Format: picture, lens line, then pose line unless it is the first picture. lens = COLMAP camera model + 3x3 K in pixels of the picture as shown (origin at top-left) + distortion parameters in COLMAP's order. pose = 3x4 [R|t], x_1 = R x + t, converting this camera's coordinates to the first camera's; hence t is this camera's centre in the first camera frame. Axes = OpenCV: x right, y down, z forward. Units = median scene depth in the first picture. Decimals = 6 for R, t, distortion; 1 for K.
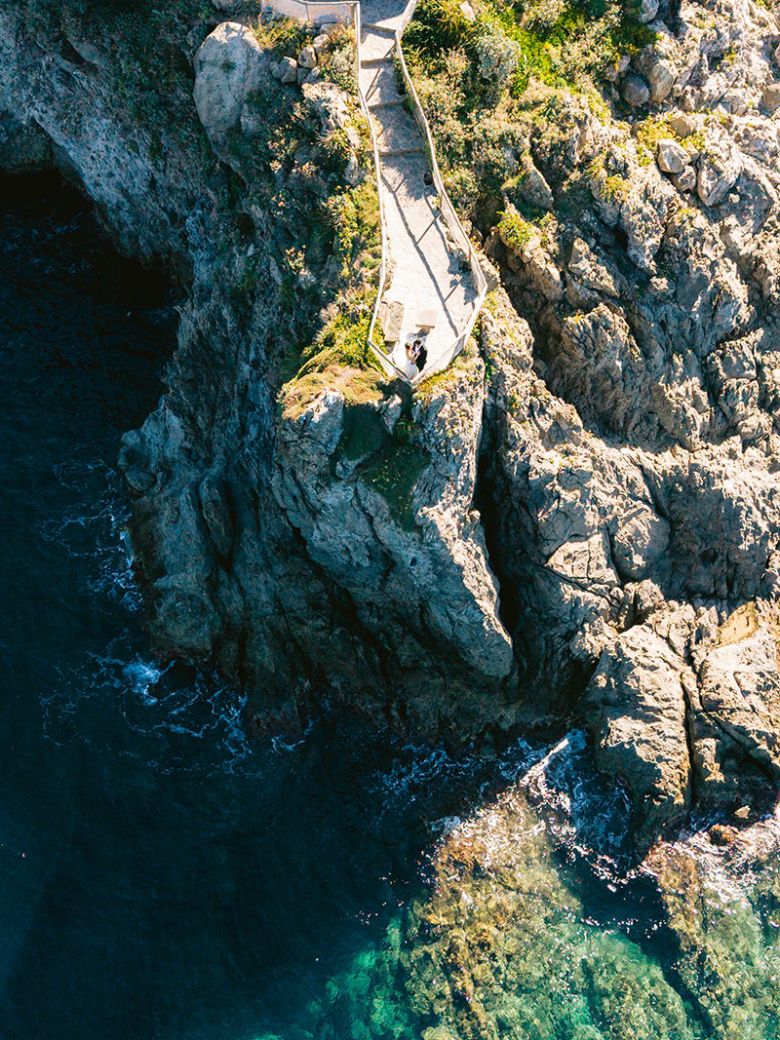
lens RADIAL K [[1392.4, 0, 390.0], [0, 1392.4, 520.0], [0, 0, 1]] dist [0.130967, -0.578600]
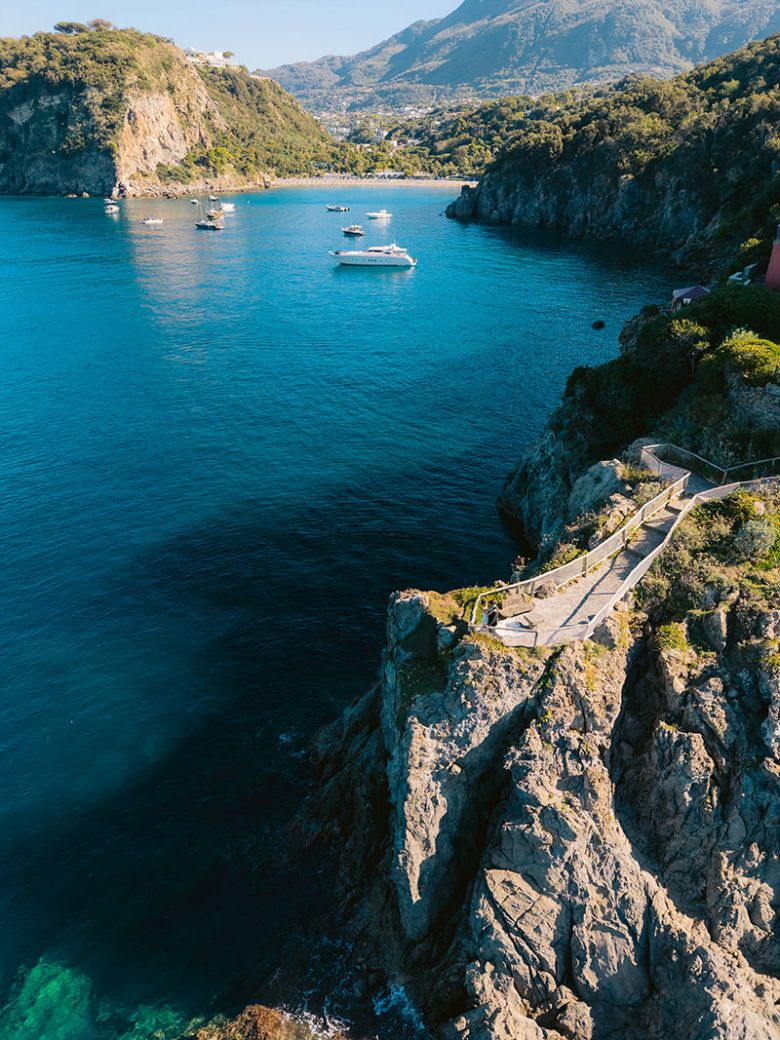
lens RADIAL K [[679.1, 0, 390.0], [0, 679.1, 520.0], [0, 0, 1]] dist [0.002415, -0.001831]
pose [[0.554884, 0.410967, -0.723332, 0.326005], [-0.712251, 0.683960, -0.157785, -0.015928], [0.429886, 0.602747, 0.672231, 0.447904]]
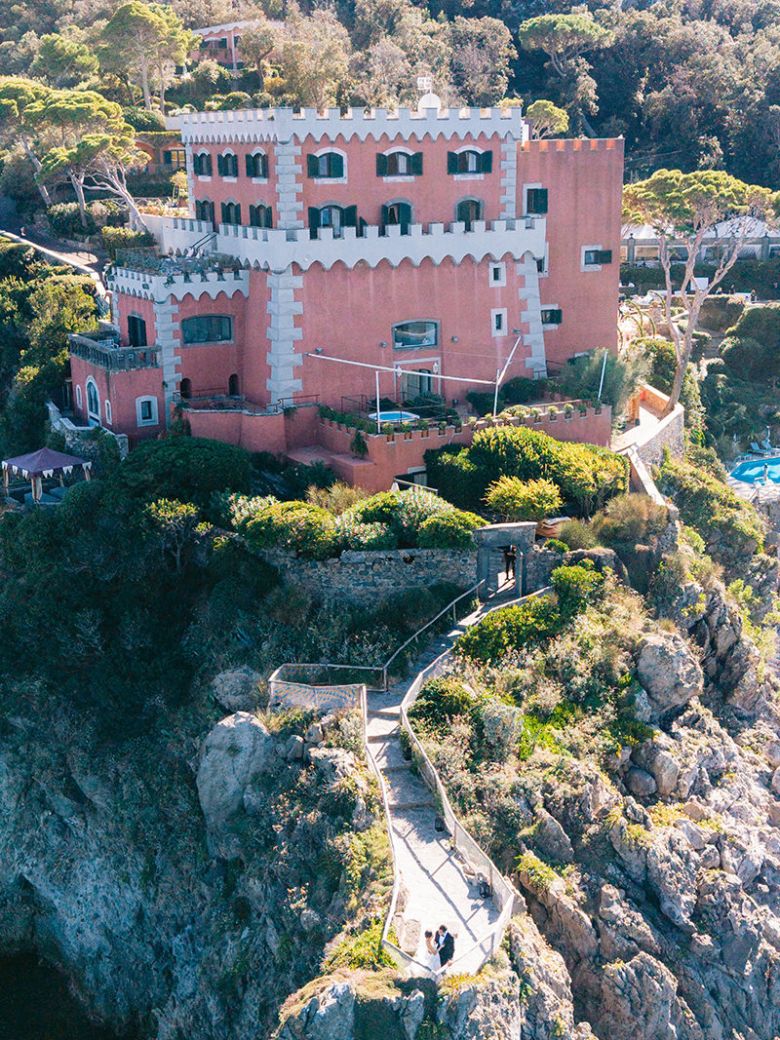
lens RADIAL K [[1336.4, 0, 390.0], [0, 1336.4, 520.0], [0, 0, 1]] dist [0.154879, -0.501020]
pose [[0.999749, -0.006719, 0.021385, -0.024244], [0.019568, 0.726956, -0.686405, 0.228698], [-0.010934, 0.686651, 0.726905, 0.193245]]
